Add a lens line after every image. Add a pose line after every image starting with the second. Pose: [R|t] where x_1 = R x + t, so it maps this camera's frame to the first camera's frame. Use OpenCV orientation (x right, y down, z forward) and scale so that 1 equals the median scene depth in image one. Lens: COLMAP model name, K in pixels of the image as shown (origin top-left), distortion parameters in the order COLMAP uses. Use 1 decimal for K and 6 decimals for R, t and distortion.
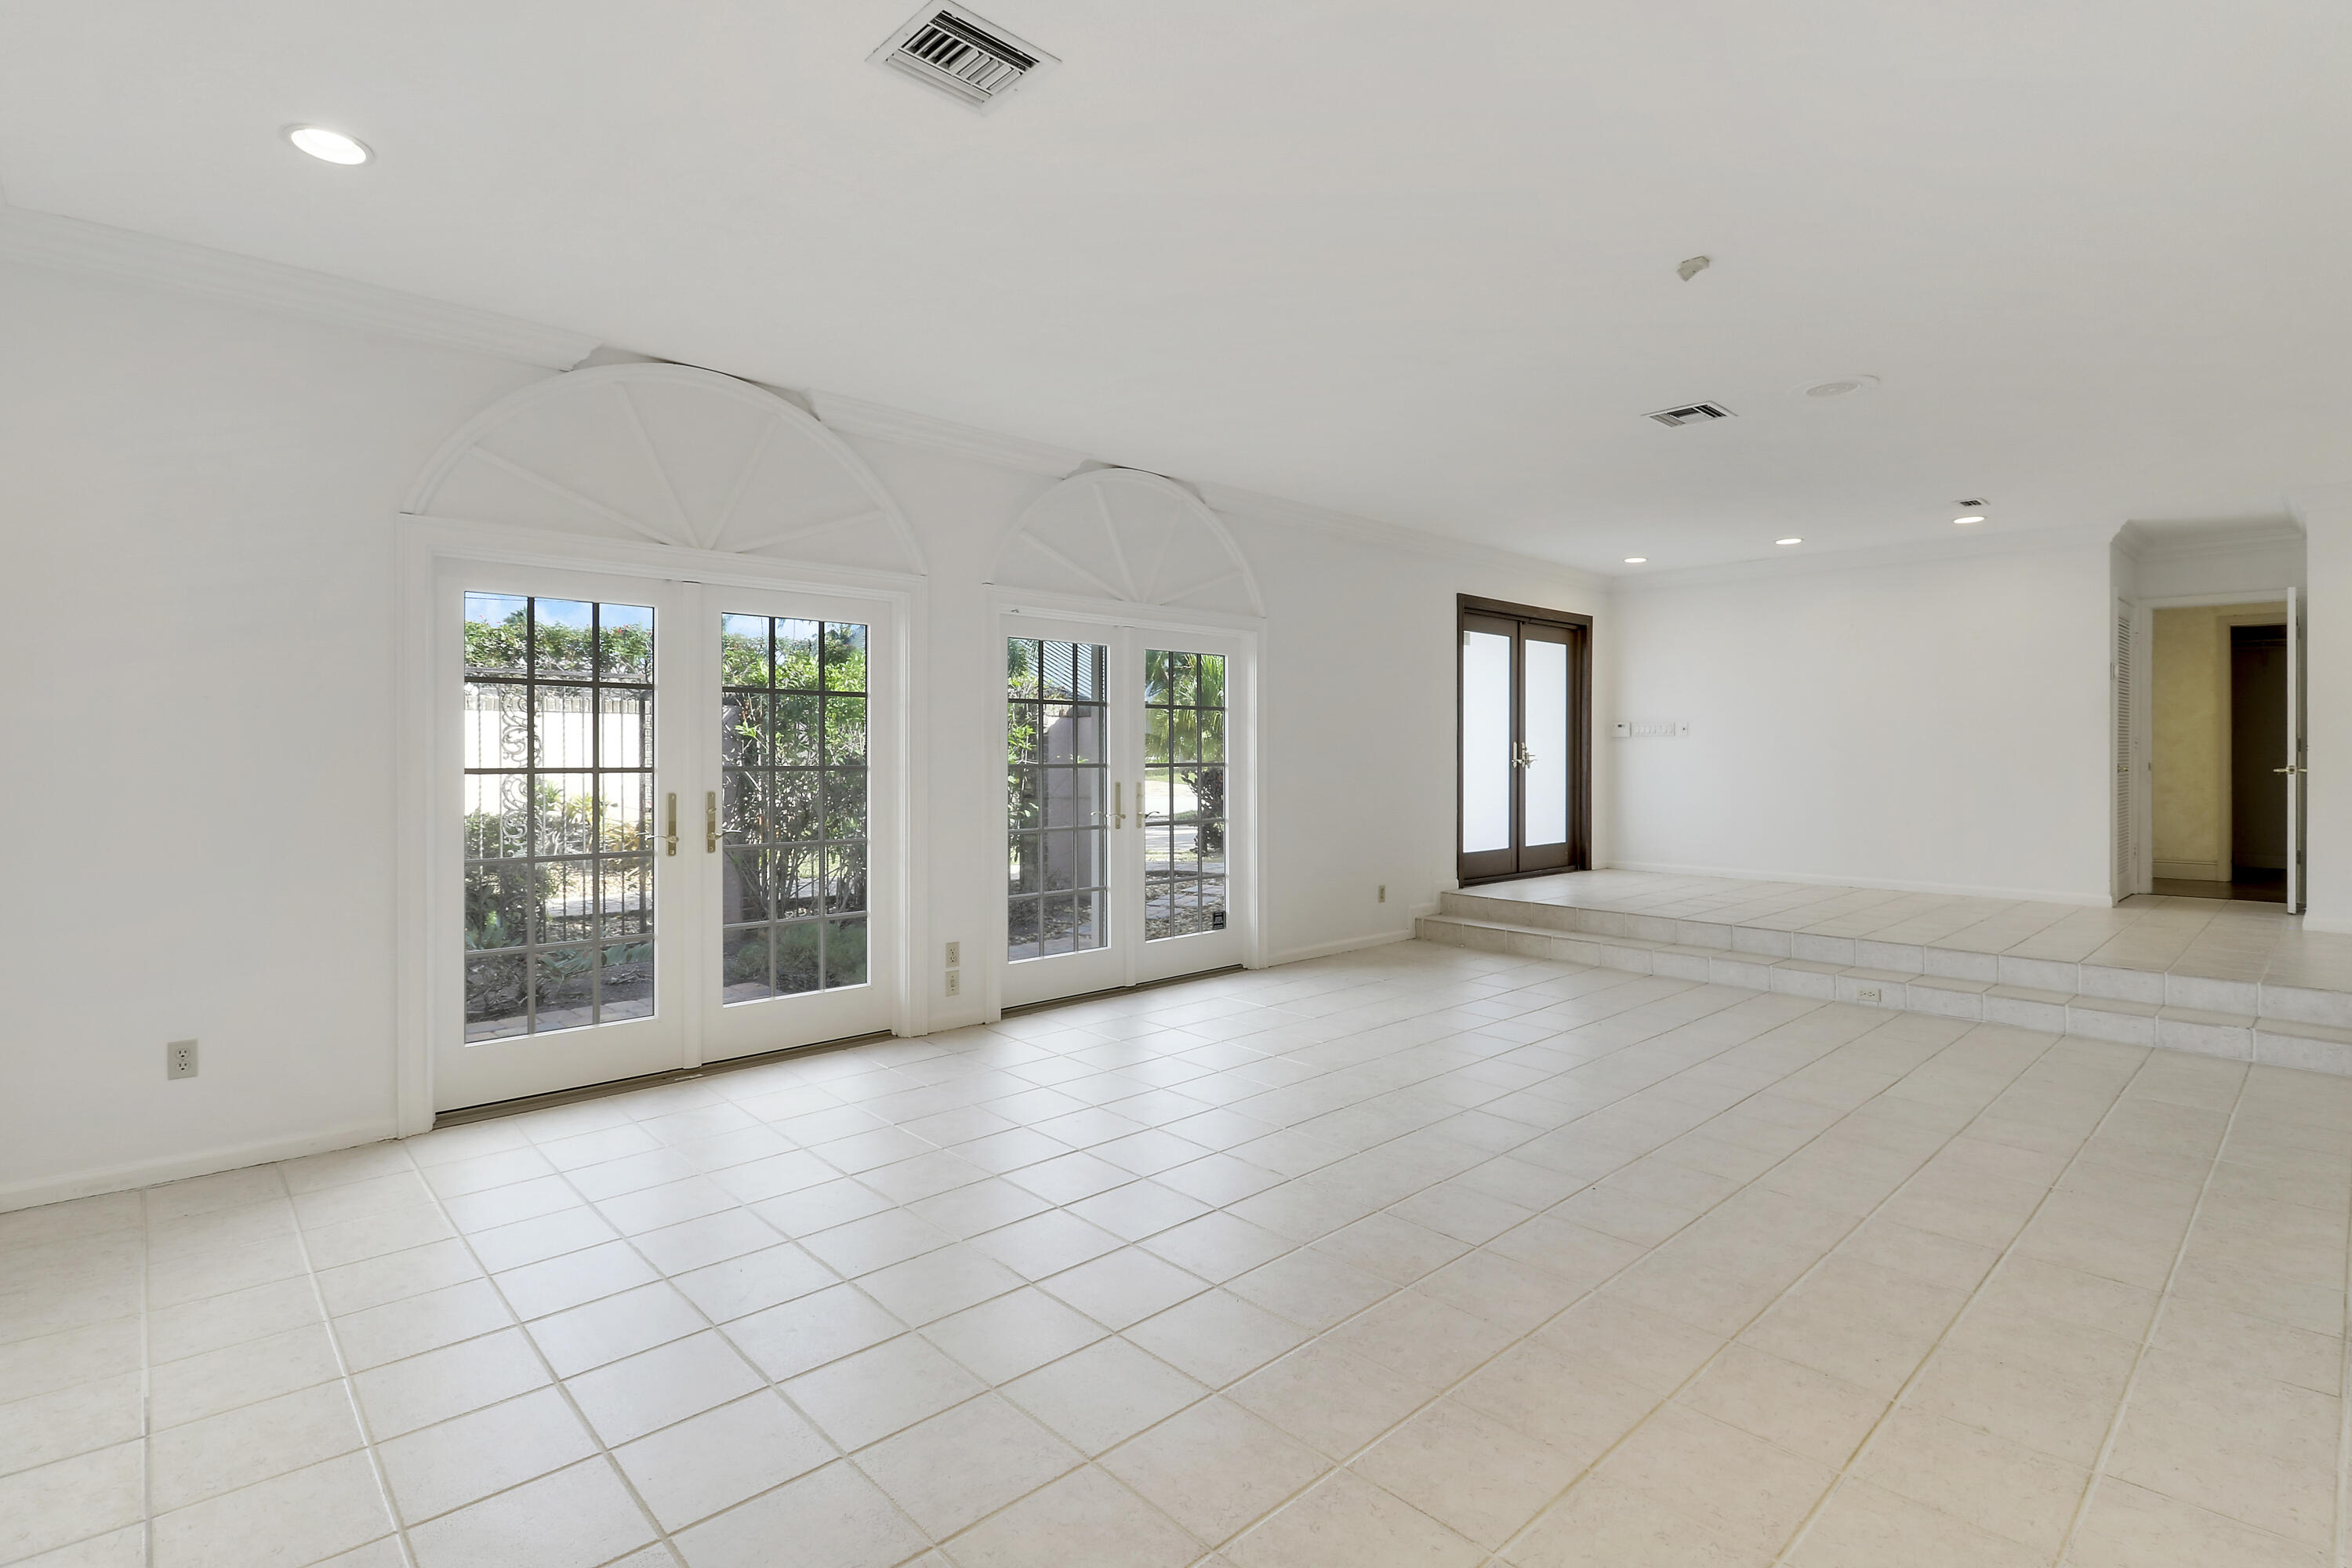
lens RADIAL K [[1118.7, 0, 1185.7], [0, 1118.7, 761.2], [0, 0, 1]] dist [0.006168, 0.004312]
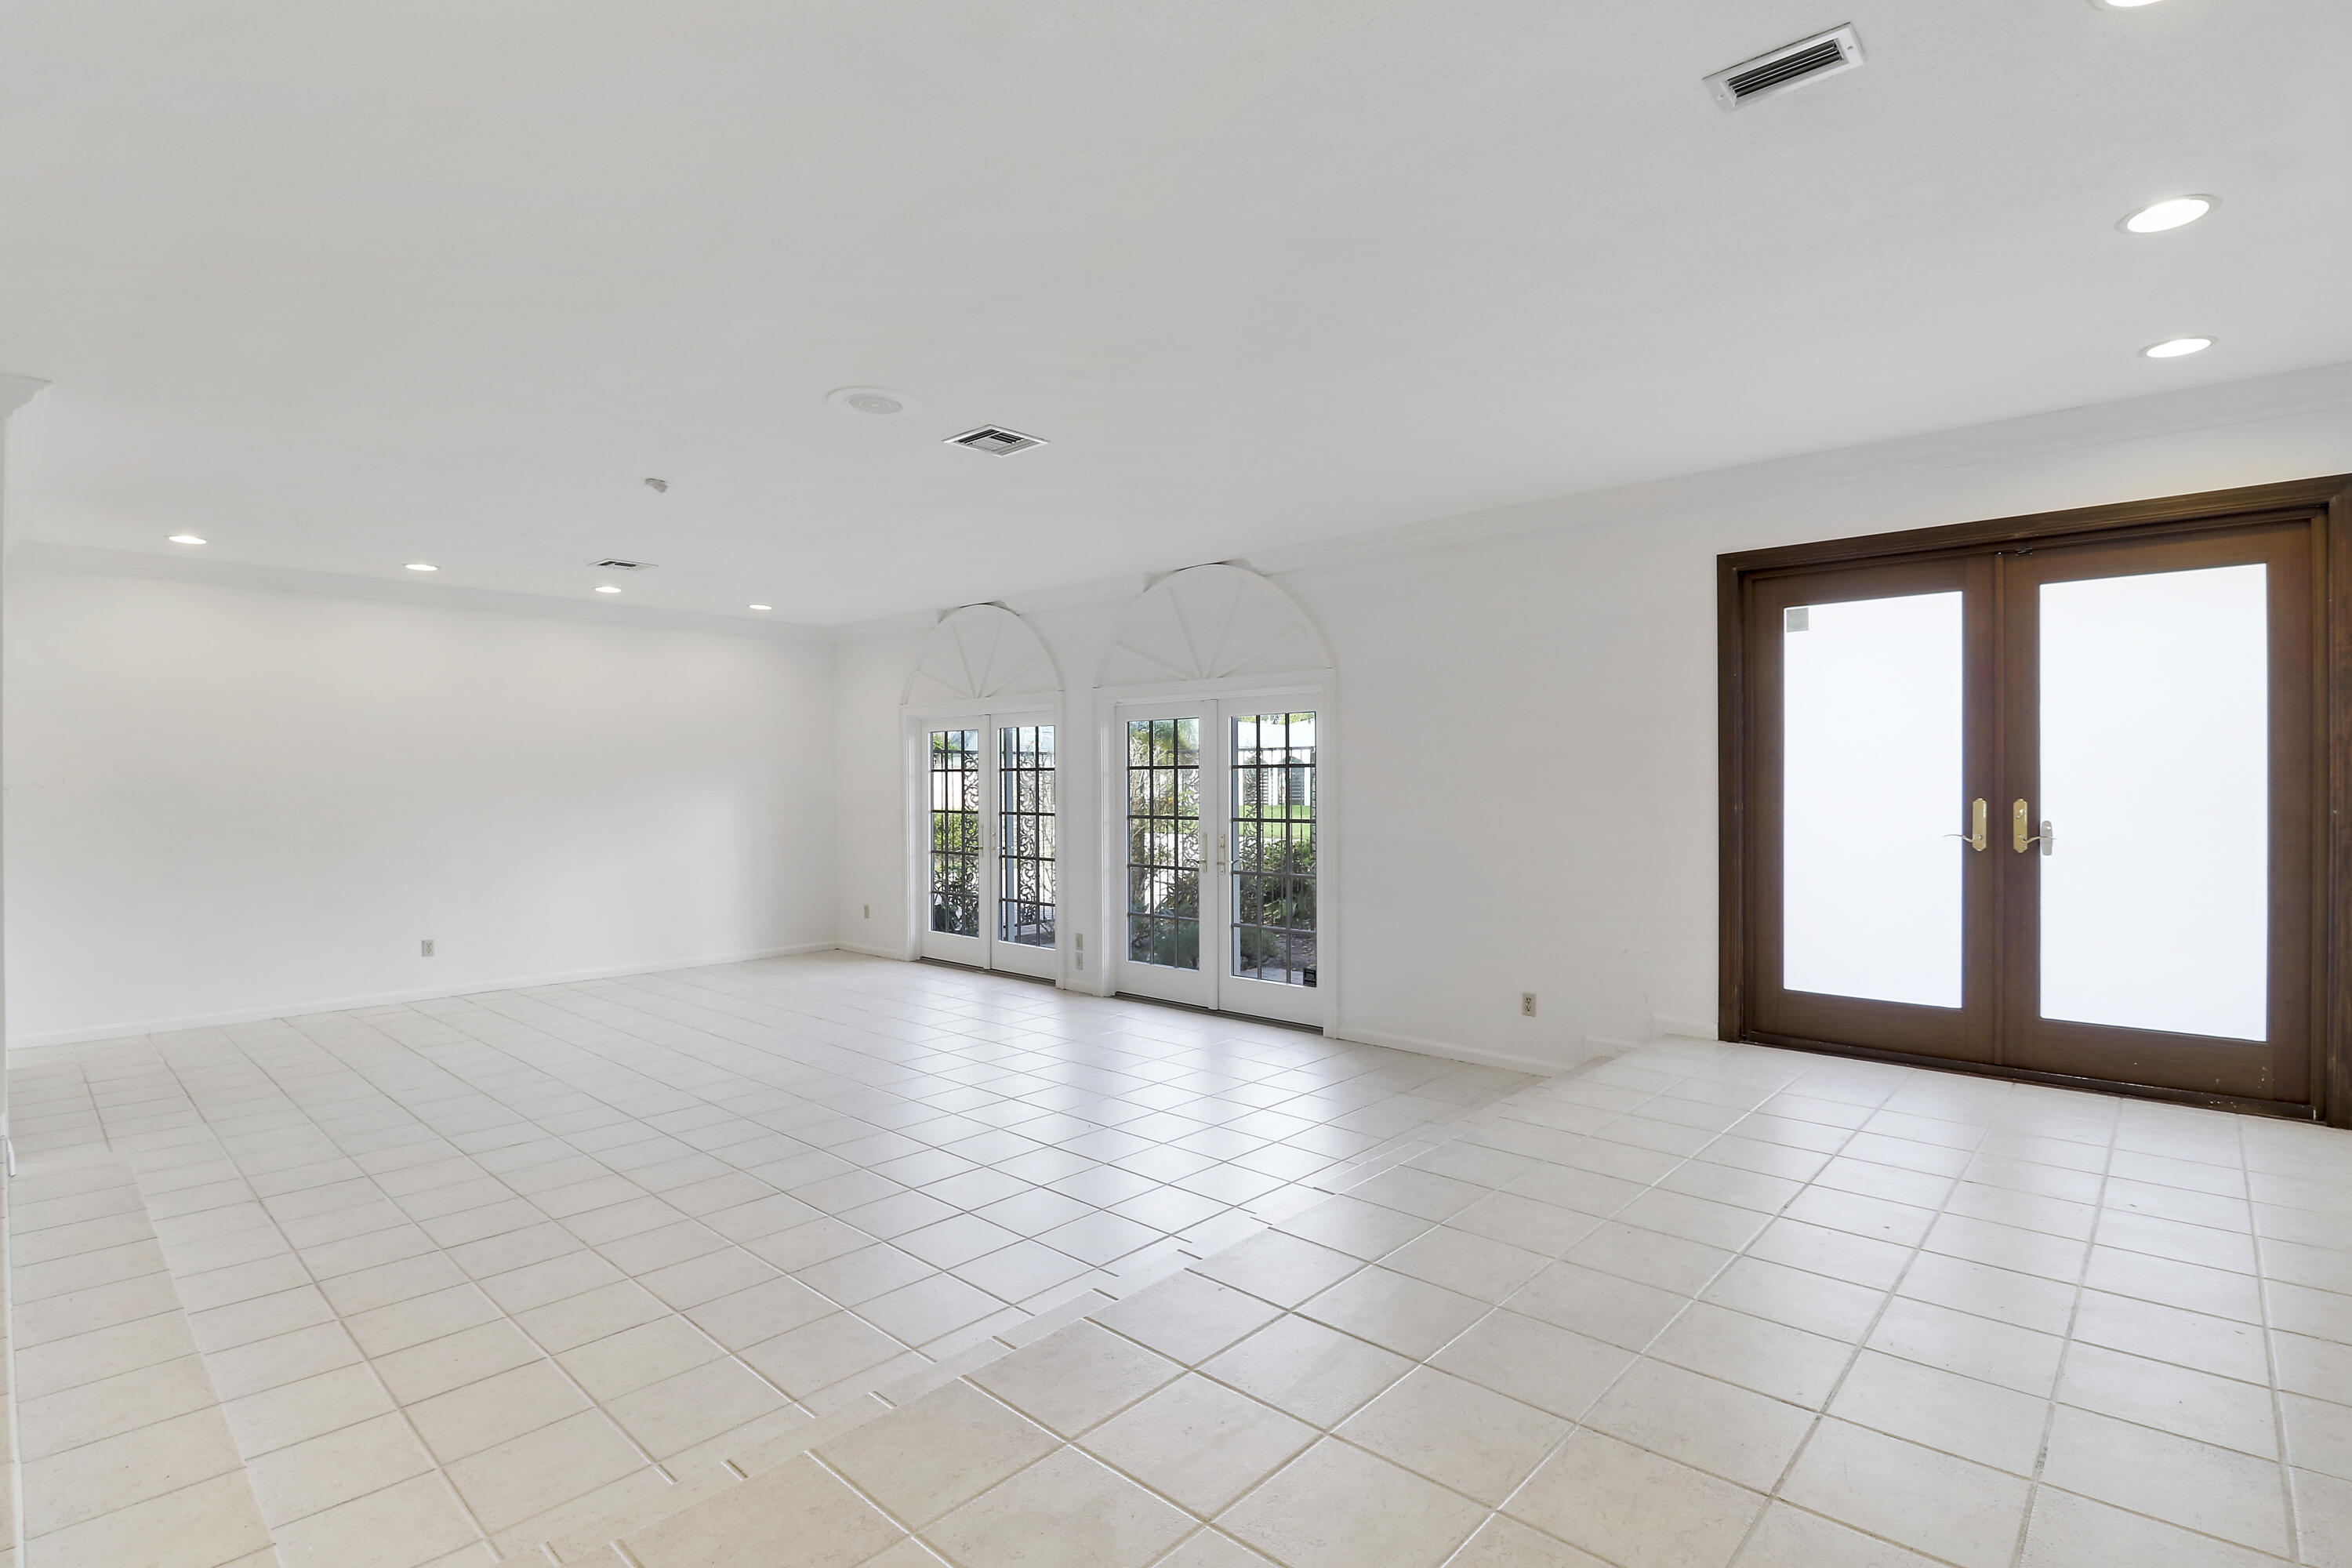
lens RADIAL K [[1118.7, 0, 1185.9], [0, 1118.7, 791.5], [0, 0, 1]] dist [0.006168, 0.004312]
pose [[0.083860, 0.004552, -0.996467, 0.964360], [-0.009560, 0.999947, 0.003764, -0.024037], [0.996432, 0.009211, 0.083899, 0.771839]]
